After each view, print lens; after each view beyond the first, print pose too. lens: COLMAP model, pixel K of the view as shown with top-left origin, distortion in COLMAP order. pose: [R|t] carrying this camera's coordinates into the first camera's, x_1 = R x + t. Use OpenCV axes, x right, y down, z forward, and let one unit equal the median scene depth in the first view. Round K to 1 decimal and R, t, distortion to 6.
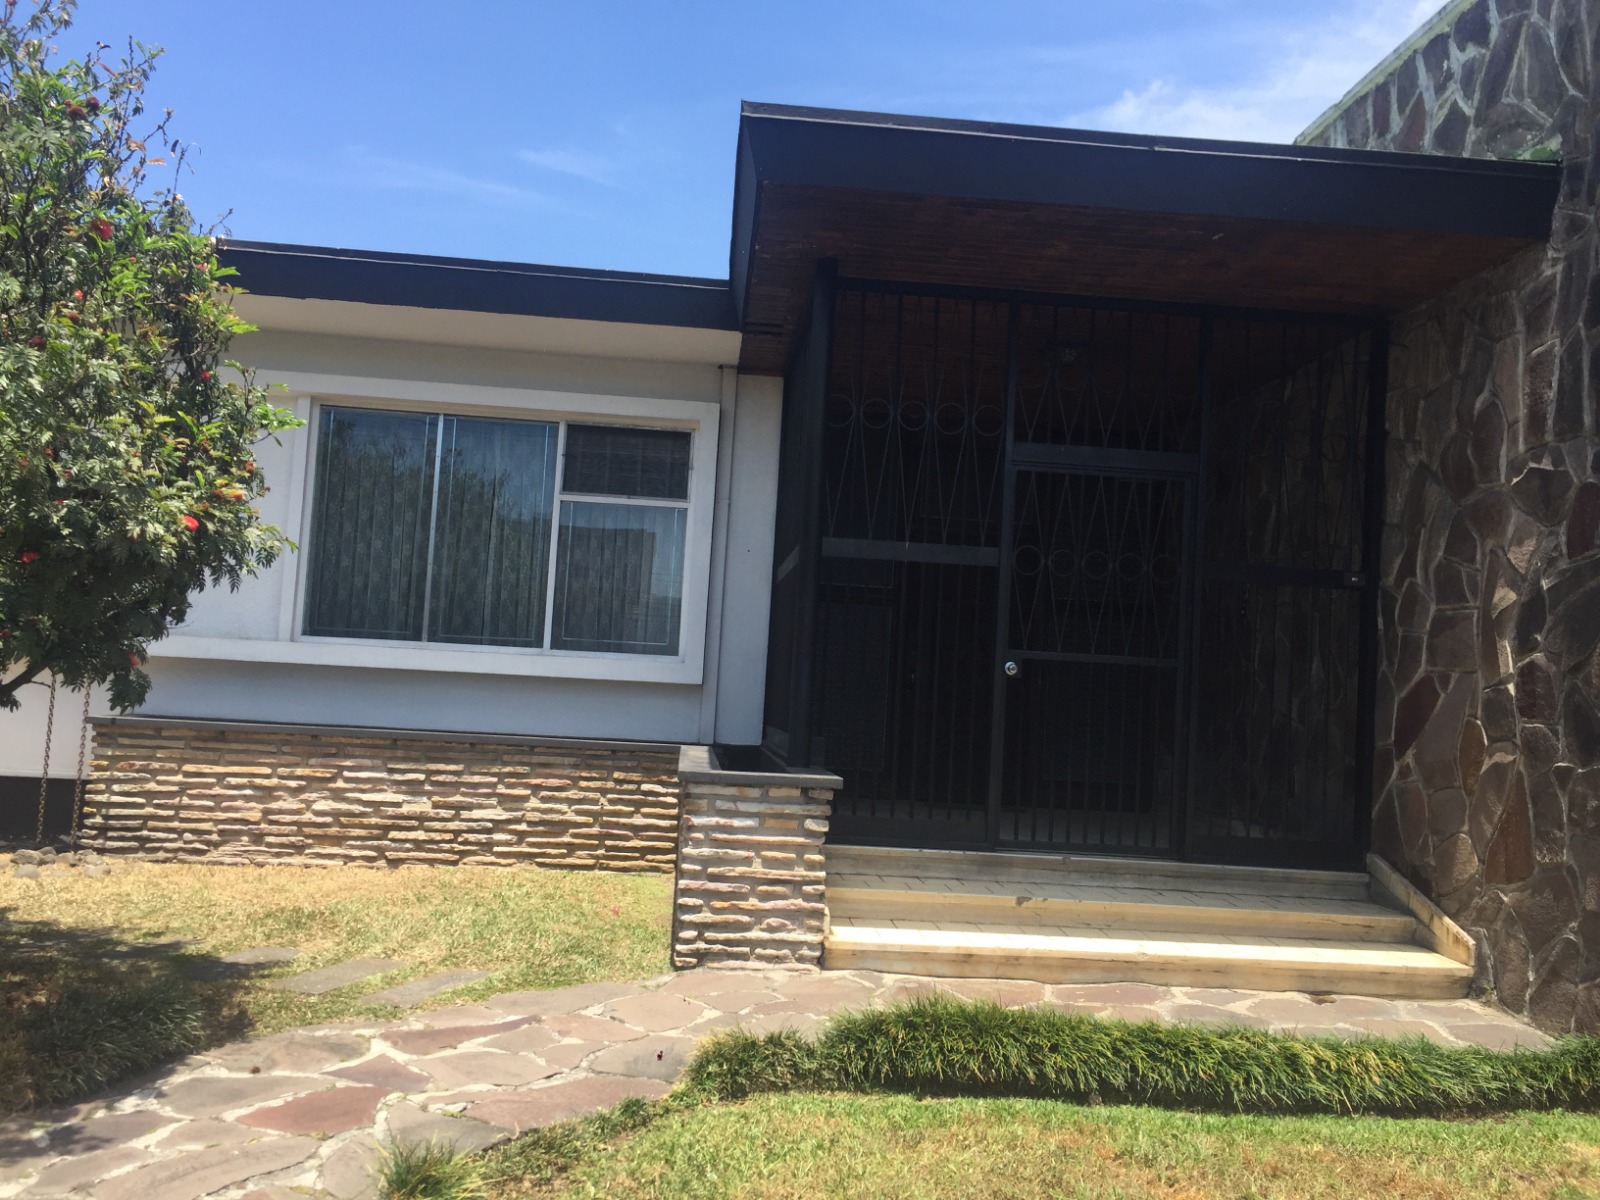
lens RADIAL K [[1357.5, 0, 815.7], [0, 1357.5, 603.1], [0, 0, 1]] dist [0.061363, -0.070970]
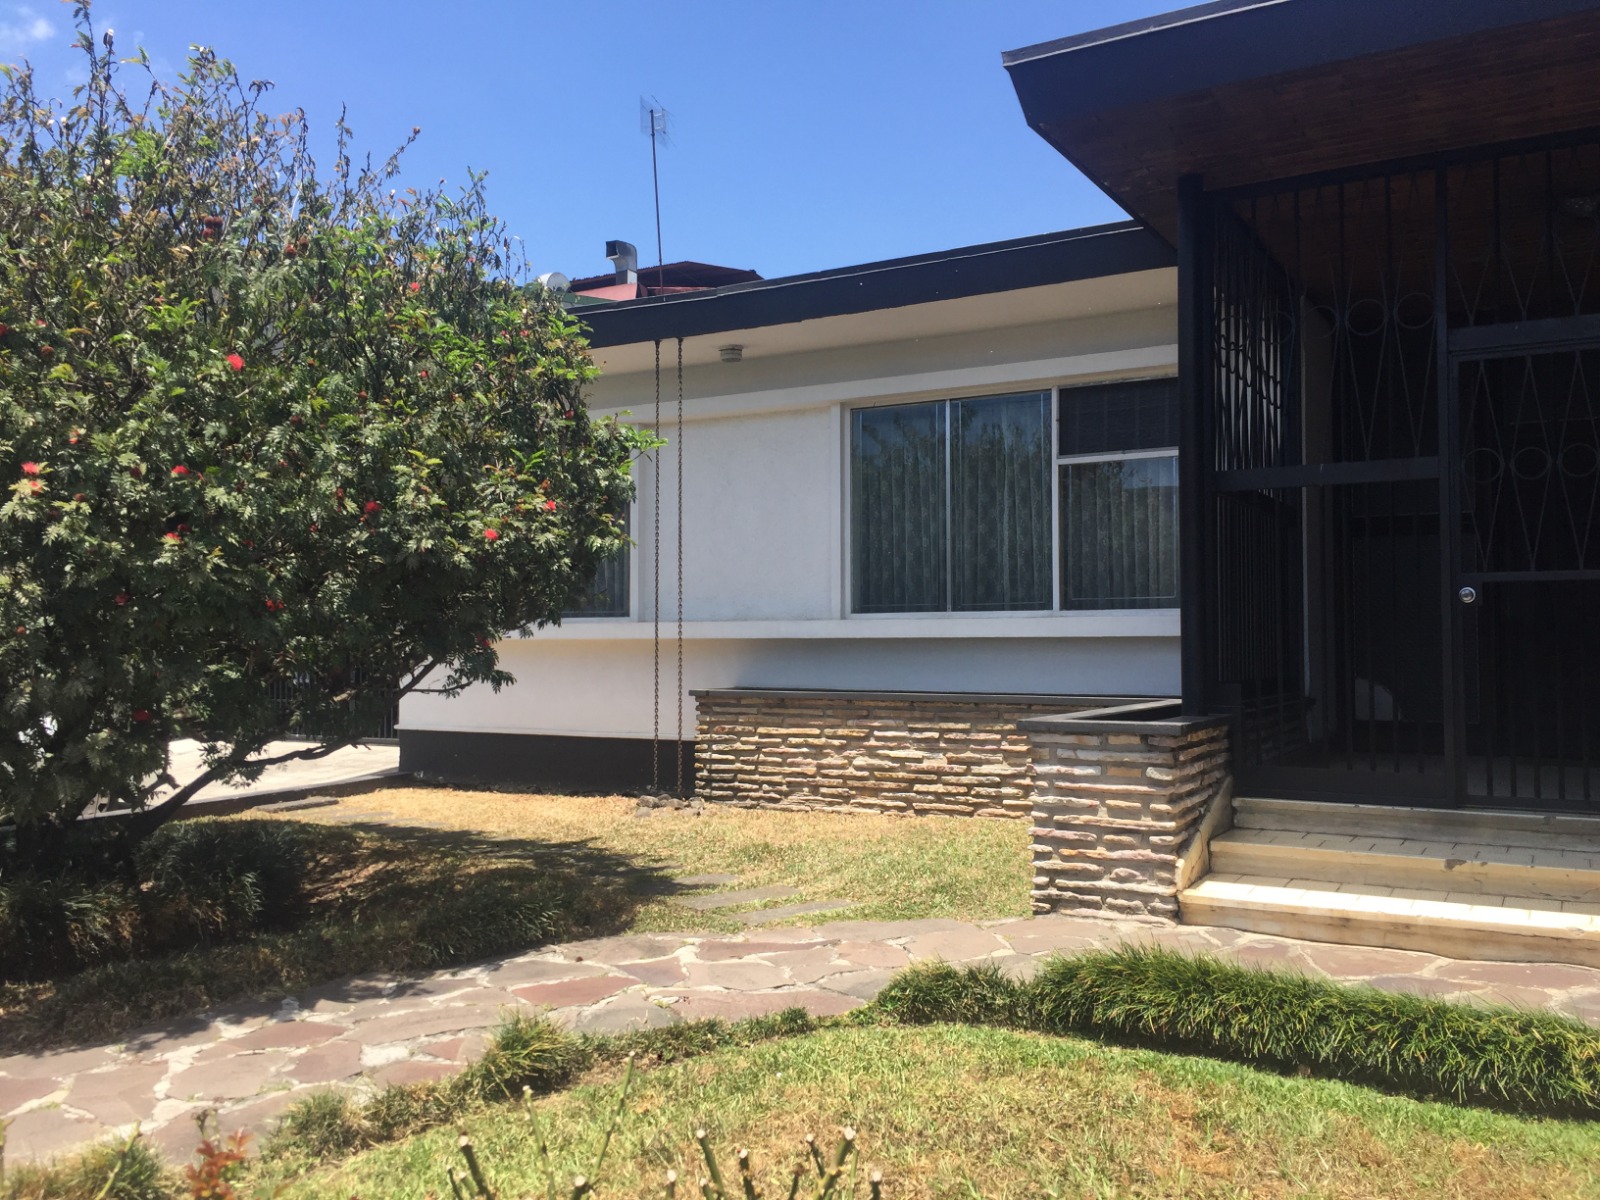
lens RADIAL K [[1357.5, 0, 815.7], [0, 1357.5, 603.1], [0, 0, 1]] dist [0.061363, -0.070970]
pose [[0.821583, -0.073122, -0.565381, 0.261010], [0.084674, 0.996392, -0.005821, 0.020714], [0.563766, -0.043091, 0.824810, 0.053911]]
